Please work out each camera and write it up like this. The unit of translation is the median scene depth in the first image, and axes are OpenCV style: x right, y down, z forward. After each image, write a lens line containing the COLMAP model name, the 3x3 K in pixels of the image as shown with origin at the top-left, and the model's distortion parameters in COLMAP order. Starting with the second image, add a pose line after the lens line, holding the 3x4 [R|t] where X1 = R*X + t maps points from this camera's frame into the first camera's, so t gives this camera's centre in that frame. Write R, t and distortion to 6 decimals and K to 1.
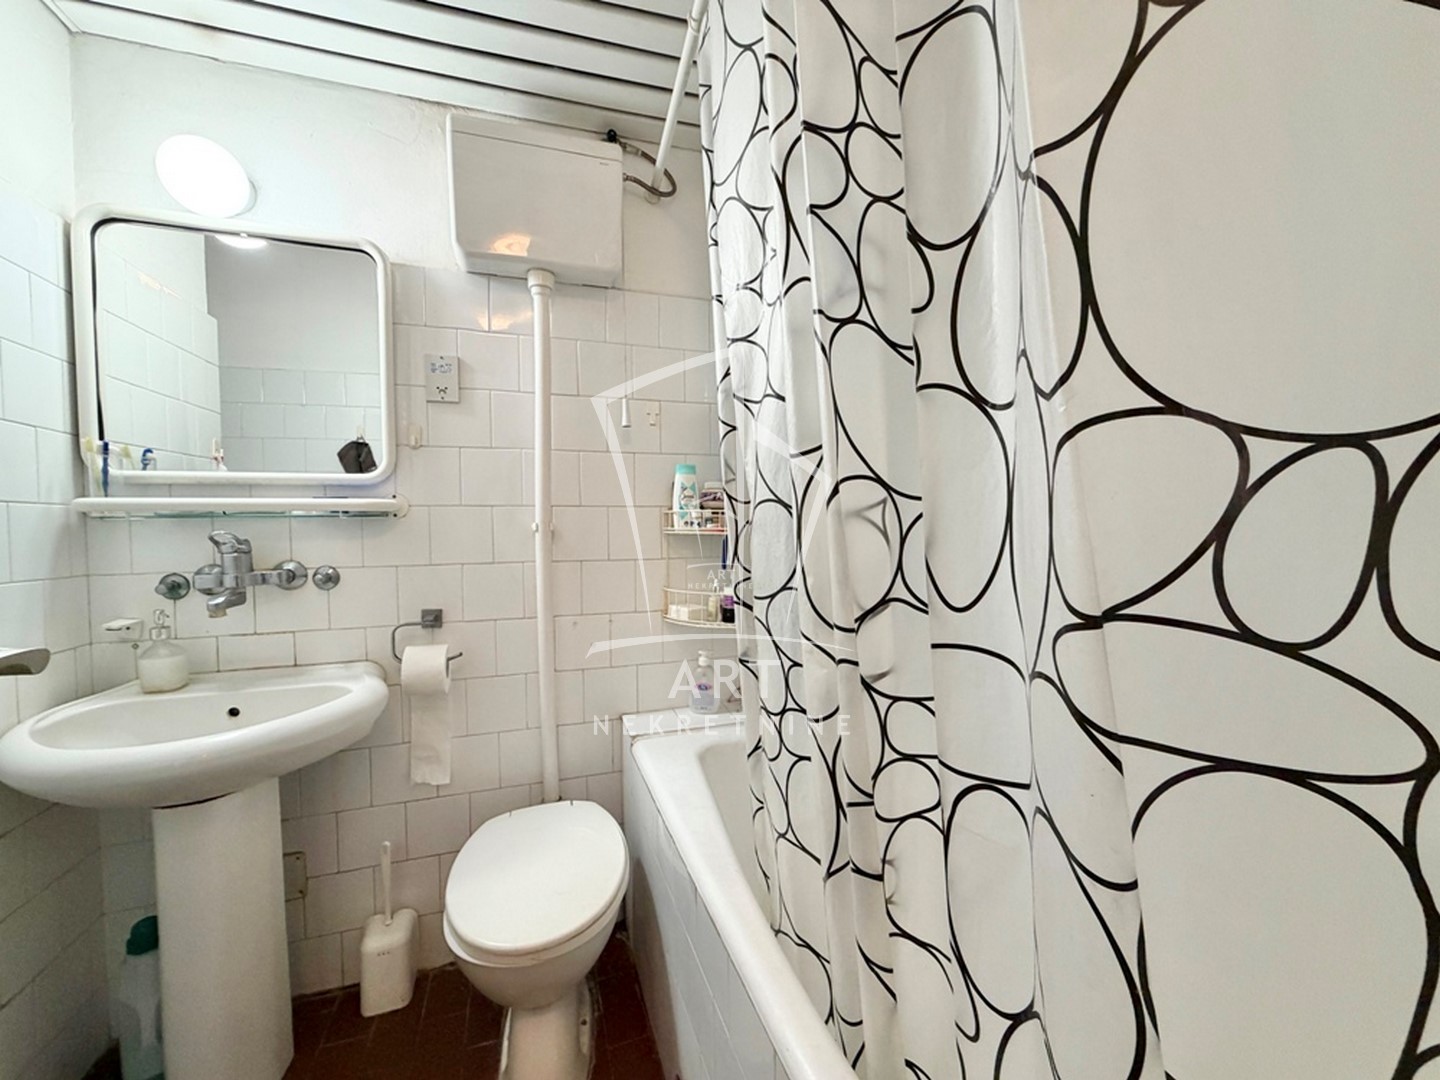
lens RADIAL K [[572.9, 0, 712.3], [0, 572.9, 541.9], [0, 0, 1]] dist [-0.000821, 0.000301]
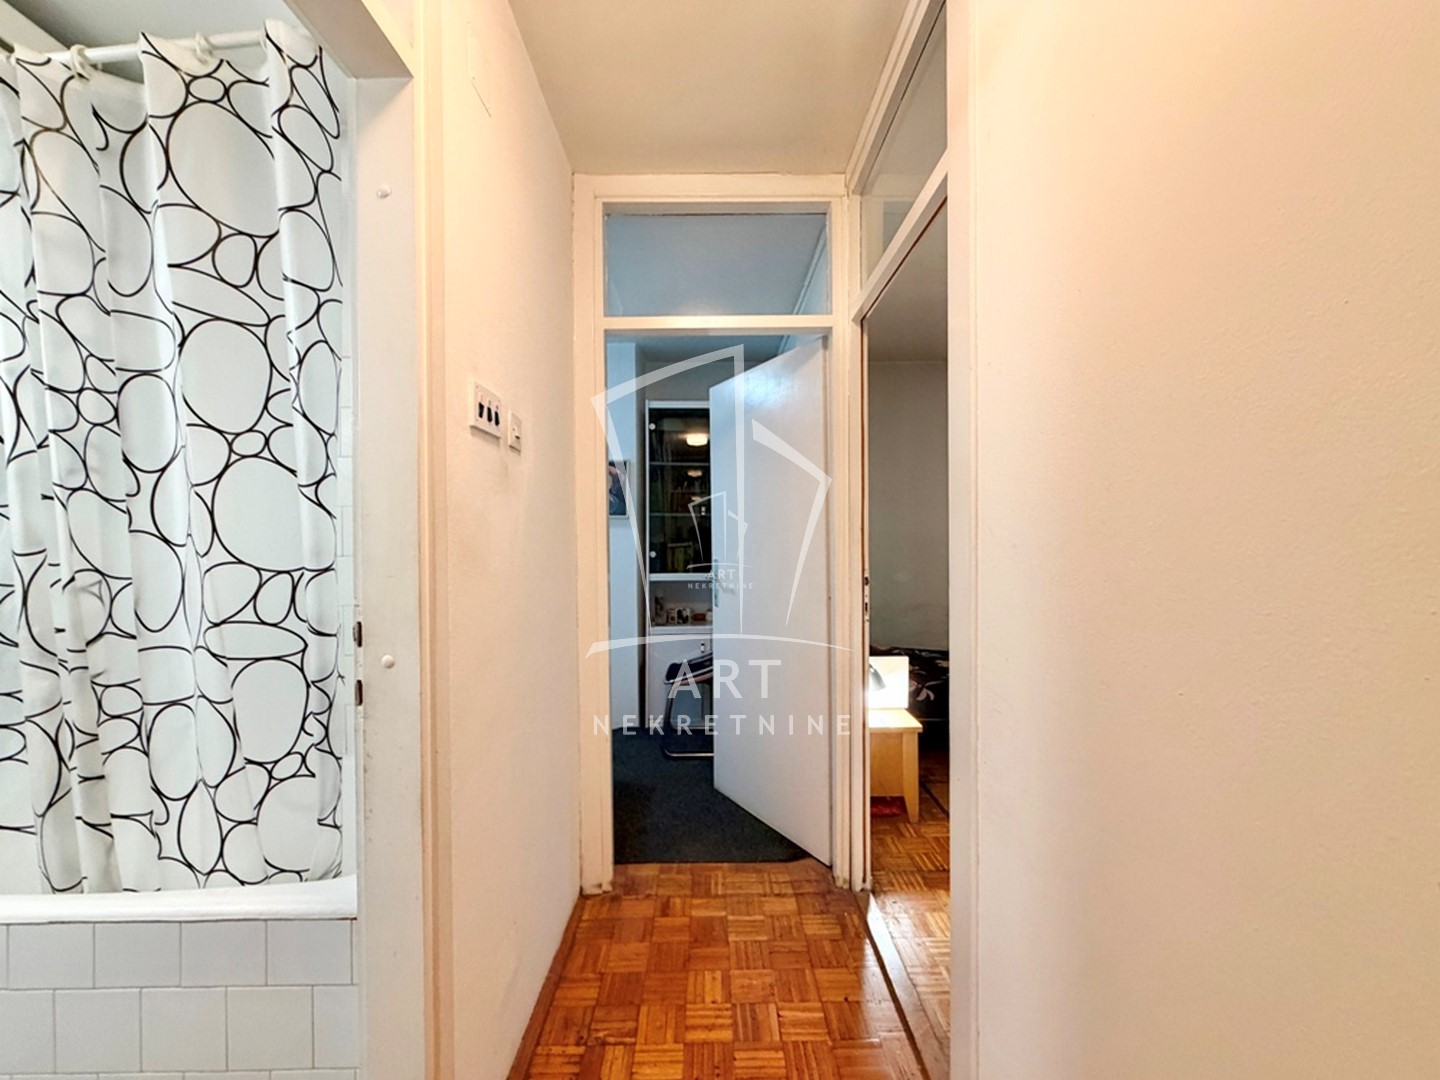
lens RADIAL K [[572.9, 0, 712.3], [0, 572.9, 541.9], [0, 0, 1]] dist [-0.000821, 0.000301]
pose [[0.302225, 0.007129, 0.953210, -0.655187], [0.028536, 0.999456, -0.016522, -0.082475], [-0.952810, 0.032194, 0.301857, -1.101228]]
